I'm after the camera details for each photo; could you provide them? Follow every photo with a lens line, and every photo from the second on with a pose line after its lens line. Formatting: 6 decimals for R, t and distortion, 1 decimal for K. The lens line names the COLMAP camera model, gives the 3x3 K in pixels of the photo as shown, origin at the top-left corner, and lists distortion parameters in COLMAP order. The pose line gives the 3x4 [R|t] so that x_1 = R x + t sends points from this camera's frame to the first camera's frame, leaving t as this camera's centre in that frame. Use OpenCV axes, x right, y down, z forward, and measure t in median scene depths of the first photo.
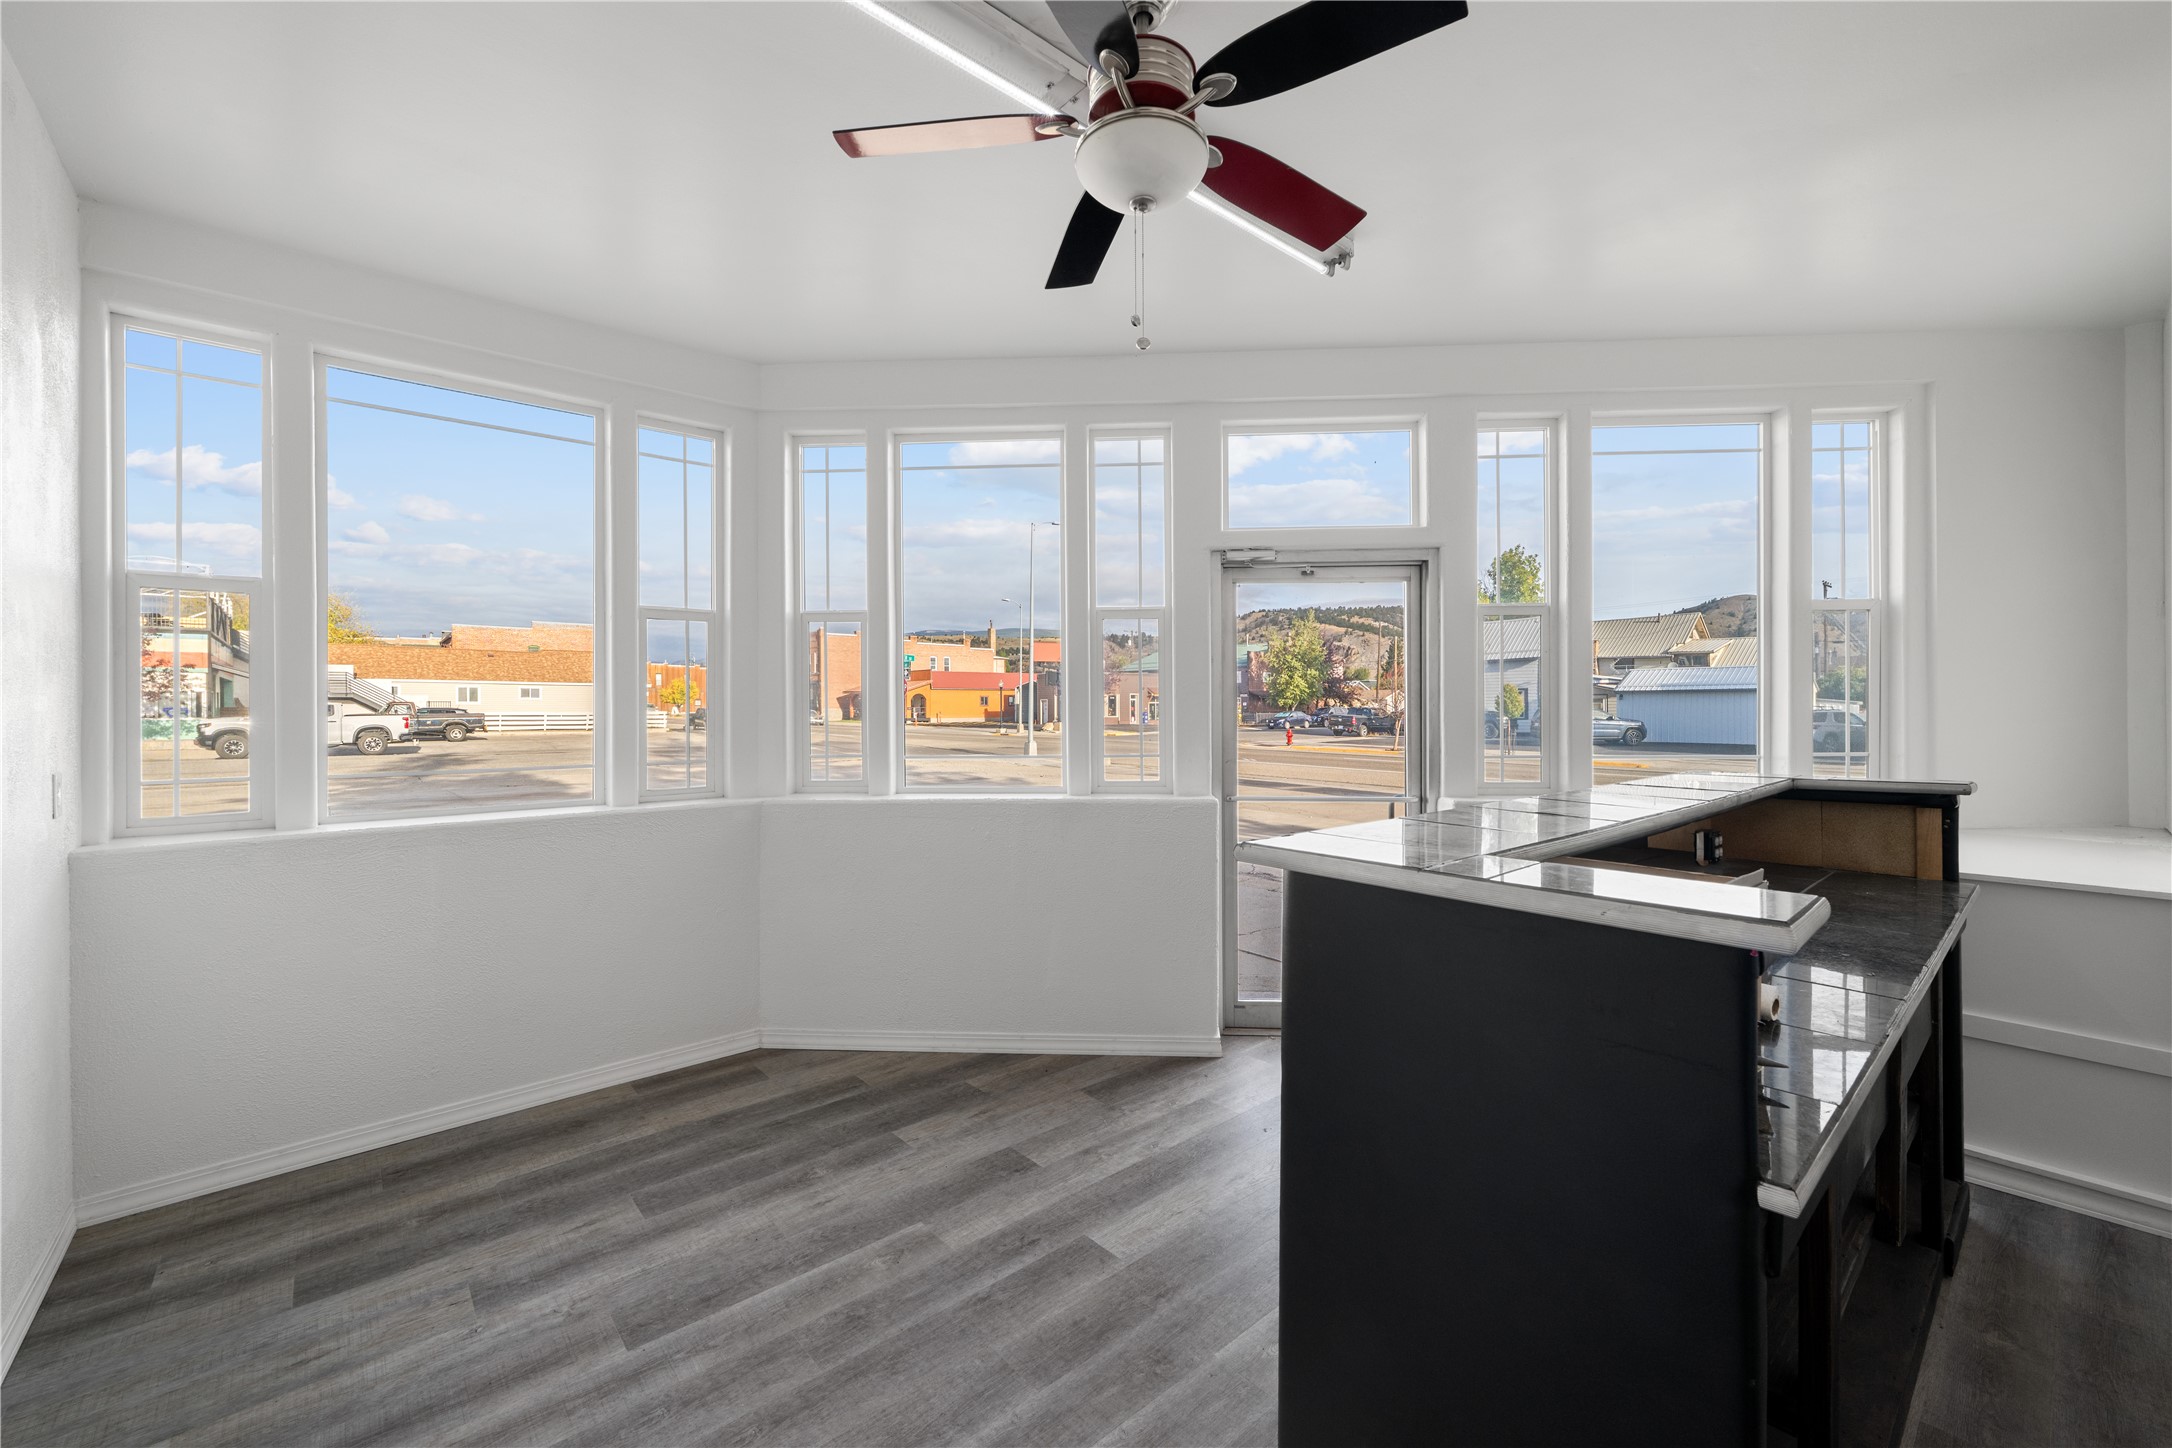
lens RADIAL K [[866.6, 0, 1084.9], [0, 866.6, 709.4], [0, 0, 1]] dist [-0.000555, -0.000103]
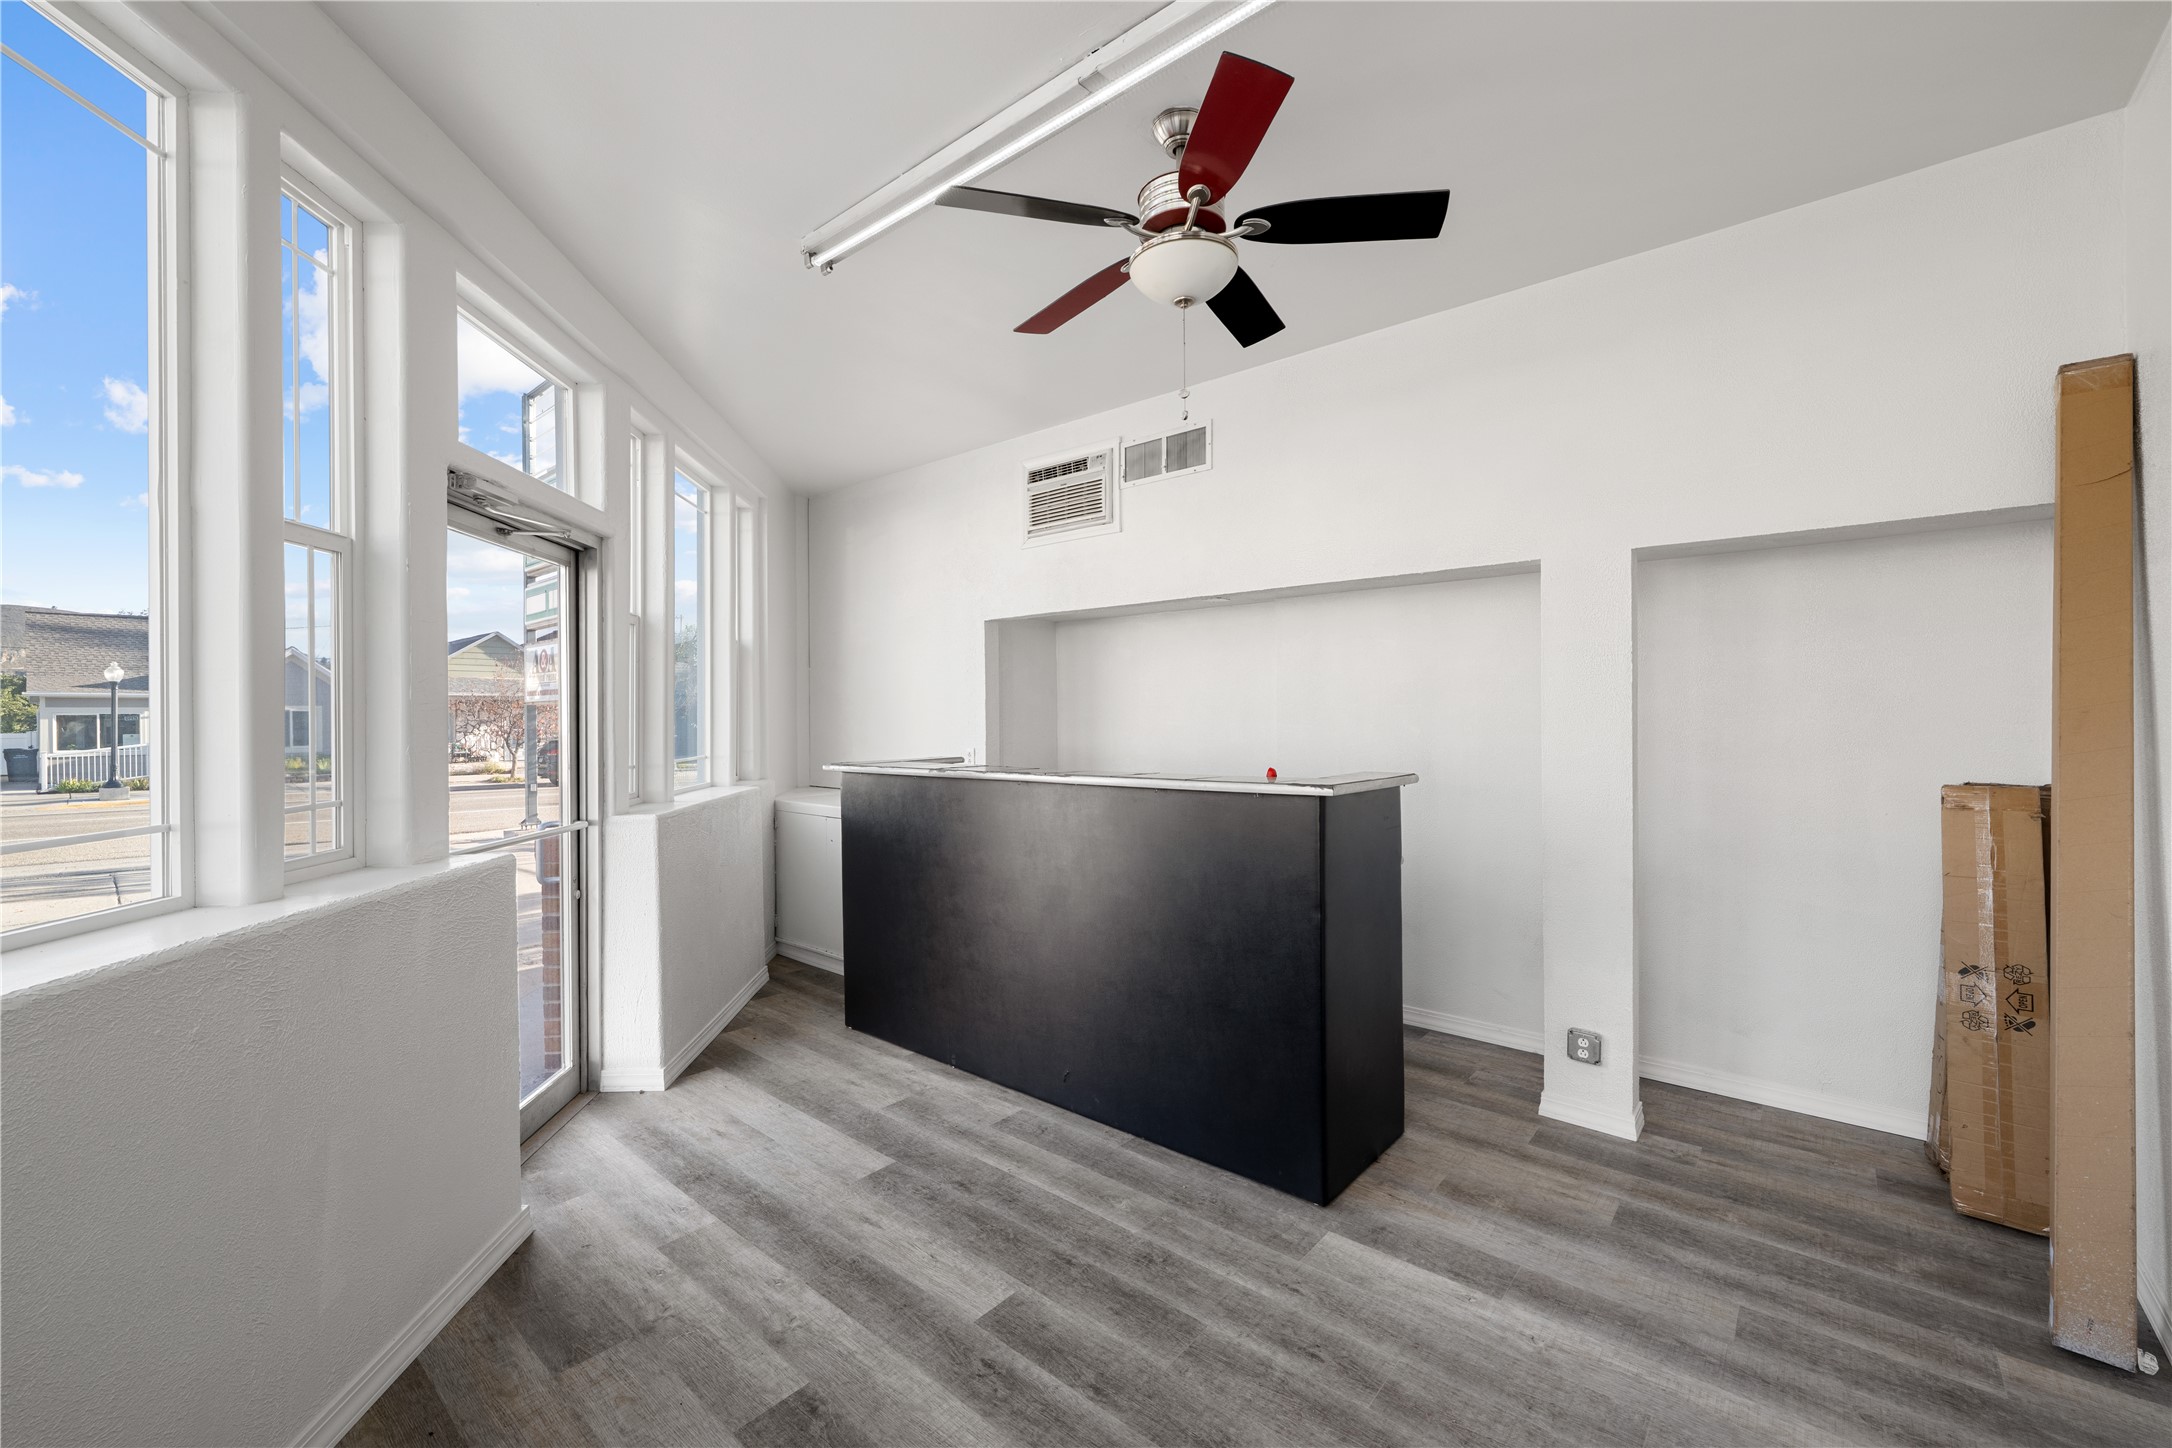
lens RADIAL K [[875.9, 0, 1086.0], [0, 875.9, 724.0], [0, 0, 1]] dist [0.000531, -0.000116]
pose [[-0.151686, -0.000229, 0.988429, -0.739195], [0.004691, 0.999989, 0.000952, 0.009475], [-0.988418, 0.004781, -0.151684, 0.857689]]
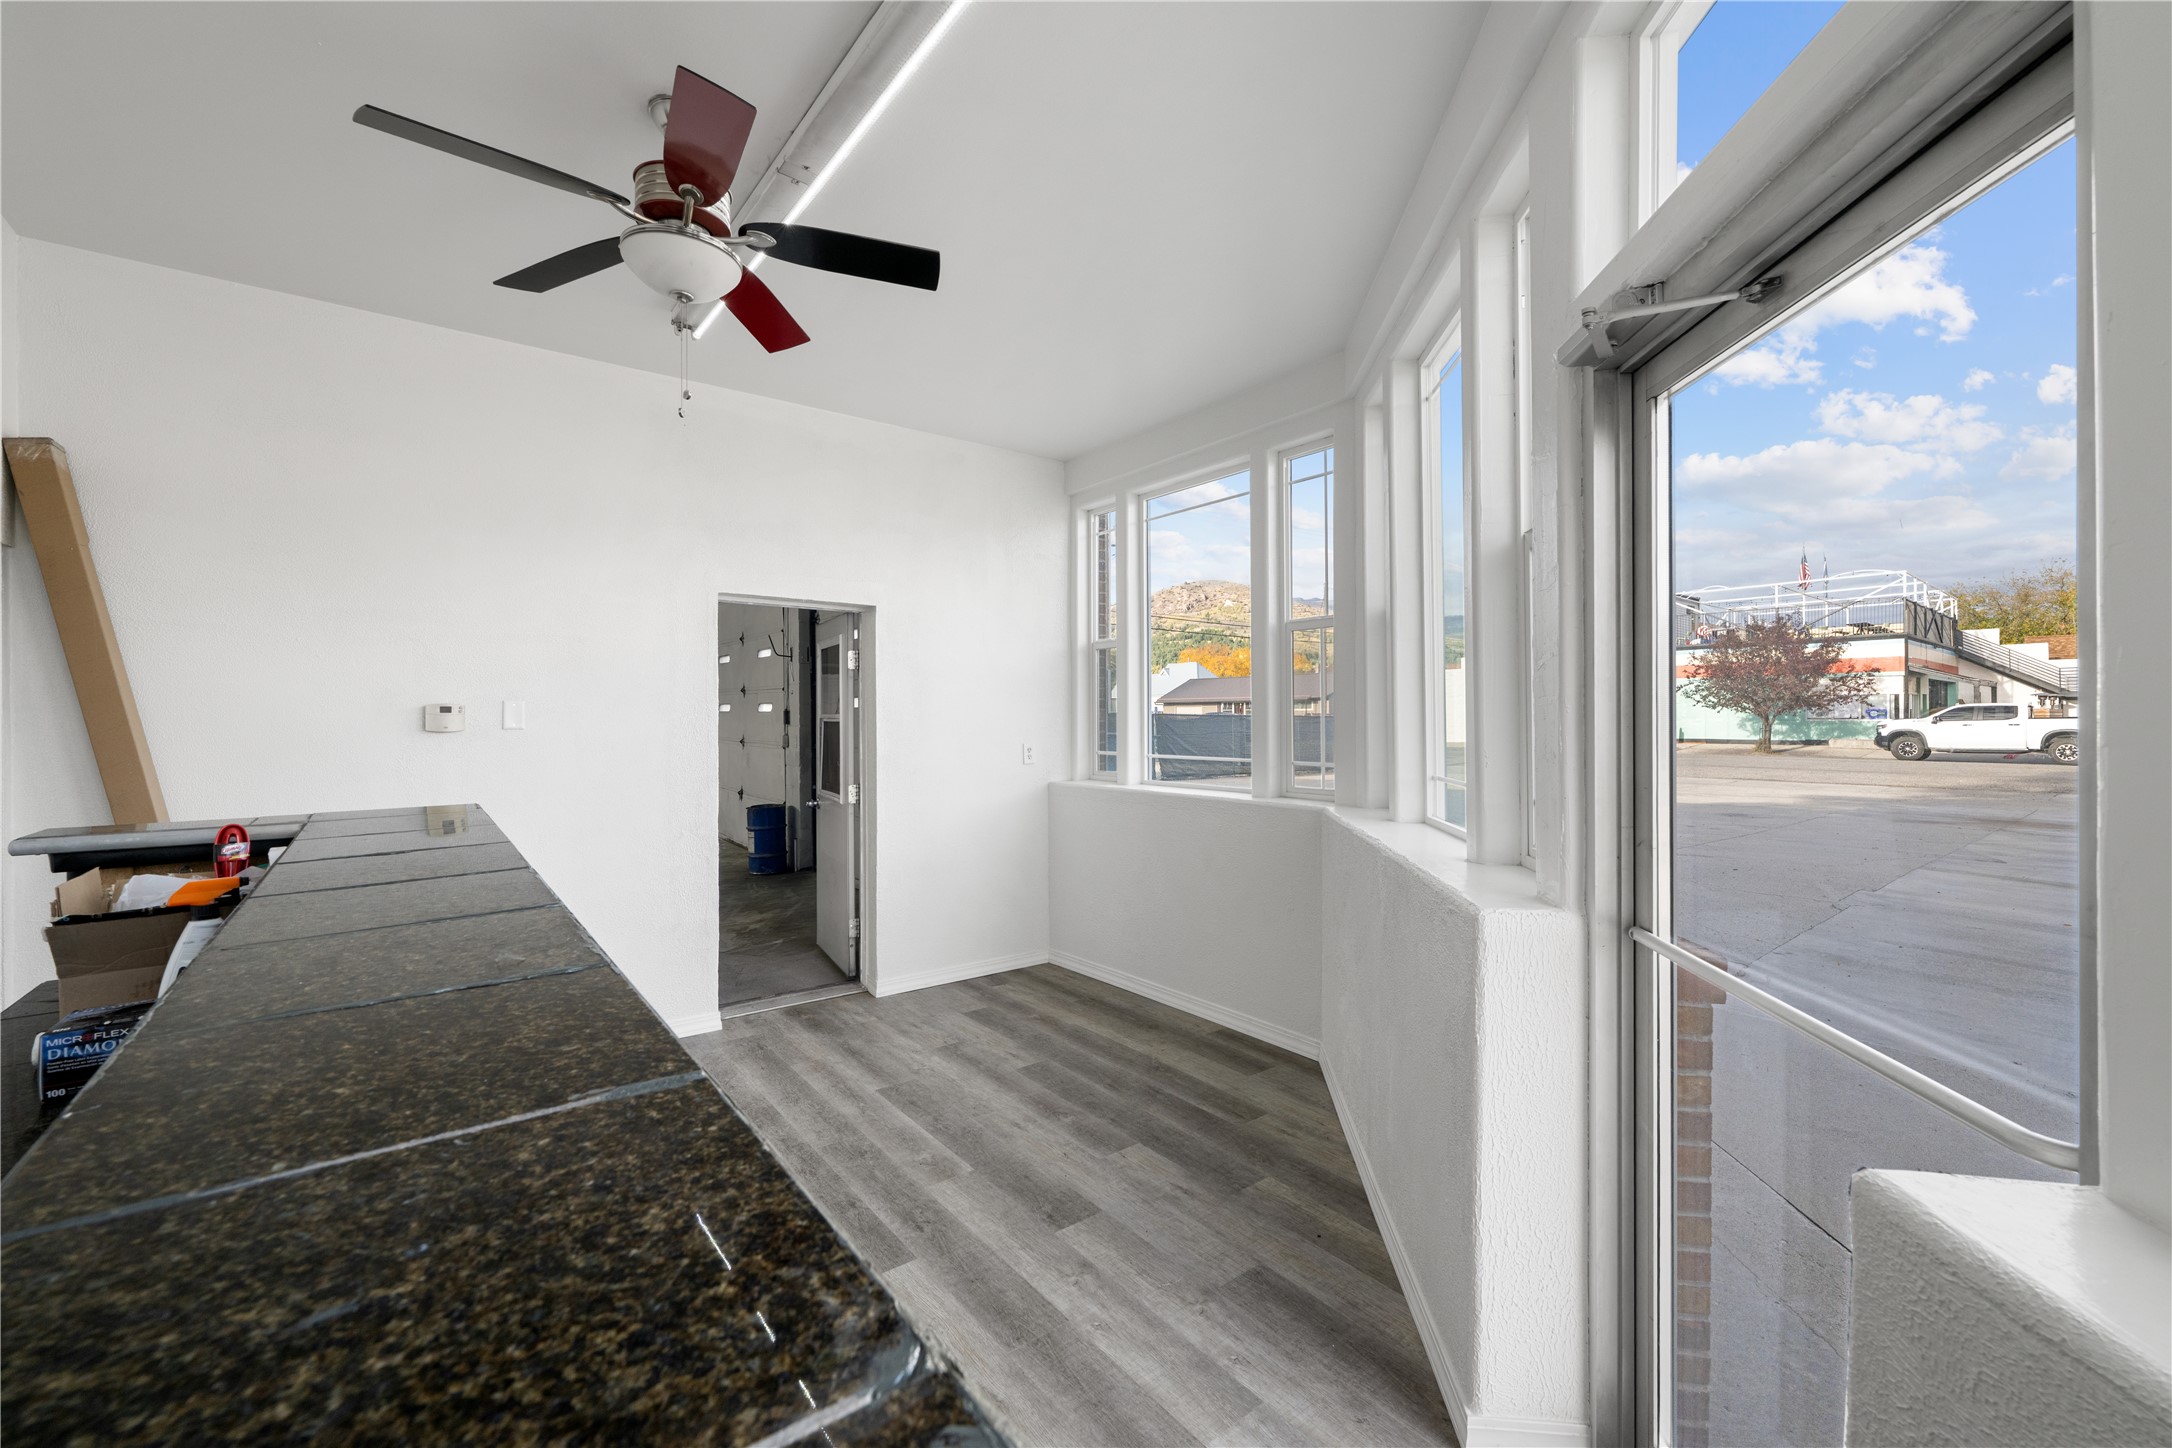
lens RADIAL K [[866.6, 0, 1084.9], [0, 866.6, 709.4], [0, 0, 1]] dist [-0.000555, -0.000103]
pose [[-0.047861, -0.003450, -0.998848, 0.807452], [0.002043, 0.999992, -0.003552, -0.002444], [0.998852, -0.002211, -0.047853, 1.039023]]
